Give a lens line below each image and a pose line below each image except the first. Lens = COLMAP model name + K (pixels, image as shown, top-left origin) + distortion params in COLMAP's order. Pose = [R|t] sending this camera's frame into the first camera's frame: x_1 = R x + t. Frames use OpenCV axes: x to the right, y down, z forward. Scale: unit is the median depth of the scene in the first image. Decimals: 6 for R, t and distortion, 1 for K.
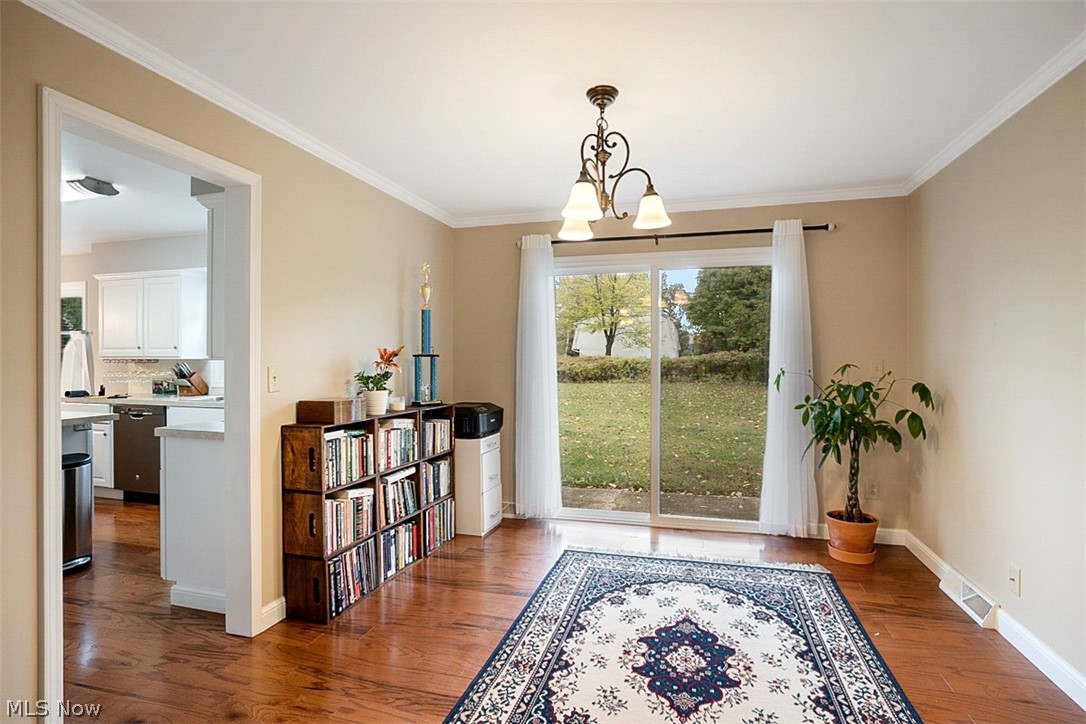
lens RADIAL K [[560.6, 0, 545.7], [0, 560.6, 351.8], [0, 0, 1]] dist [-0.035157, 0.010046]
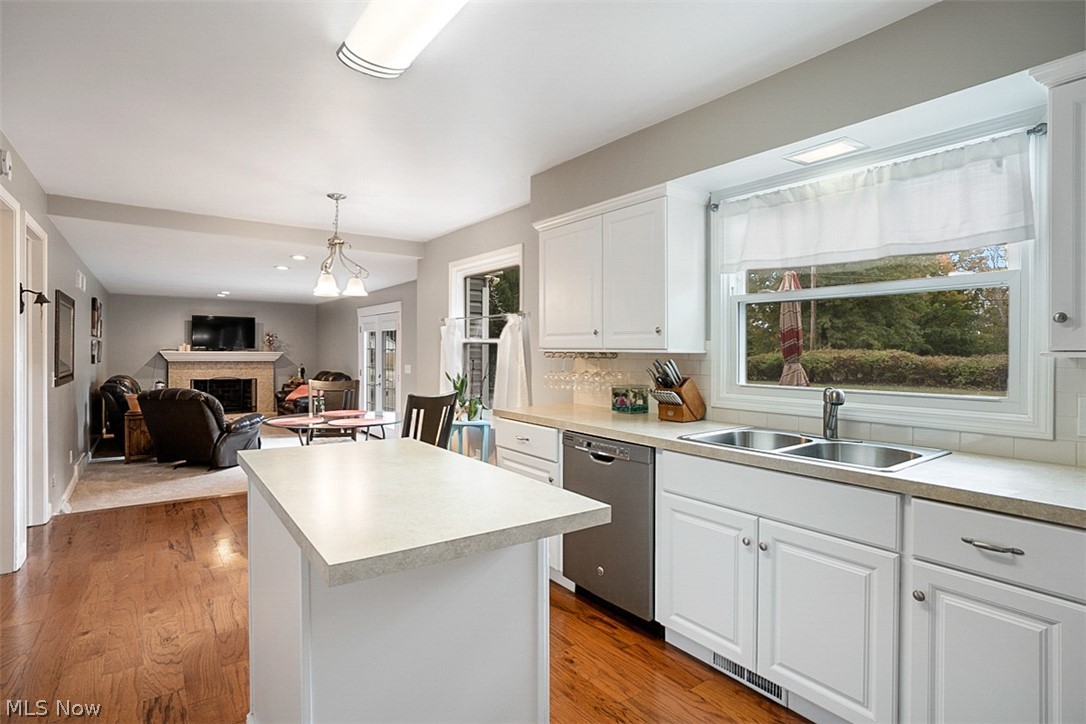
lens RADIAL K [[560.6, 0, 544.2], [0, 560.6, 354.9], [0, 0, 1]] dist [-0.035157, 0.010046]
pose [[0.794541, 0.010592, -0.607118, -0.919652], [-0.003258, 0.999908, 0.013182, 0.018413], [0.607201, -0.008496, 0.794502, 1.079371]]
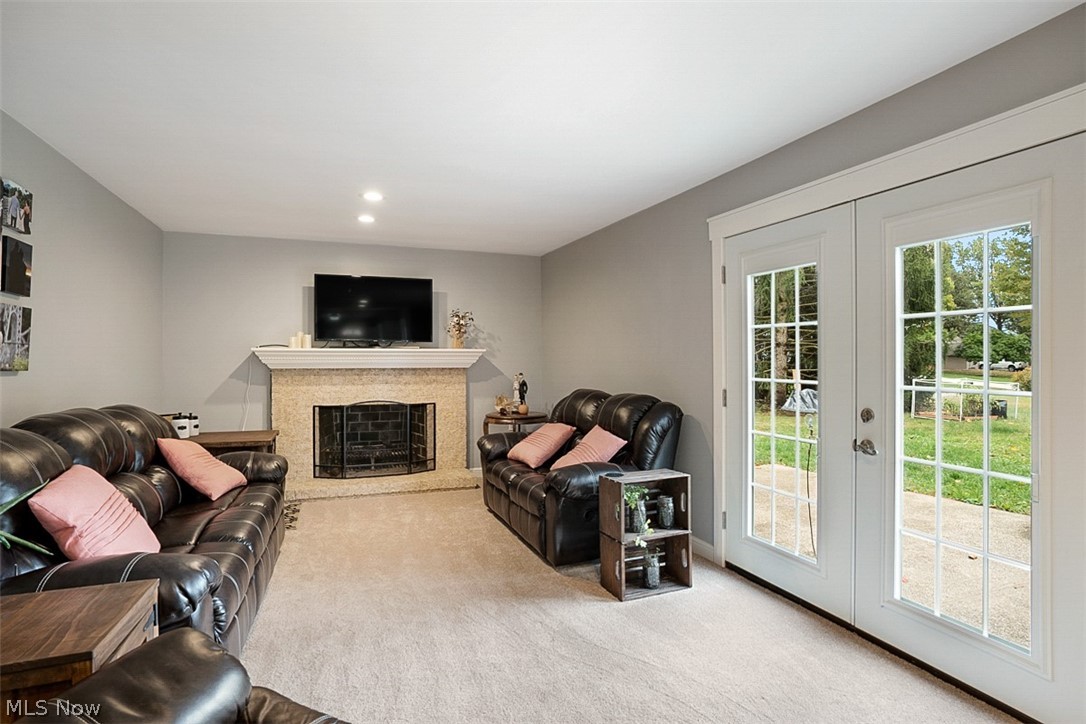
lens RADIAL K [[560.6, 0, 531.8], [0, 560.6, 361.5], [0, 0, 1]] dist [-0.035157, 0.010046]
pose [[0.602044, 0.001853, -0.798461, -4.315494], [0.008176, 0.999931, 0.008486, 0.118554], [0.798421, -0.011637, 0.601987, 2.565762]]
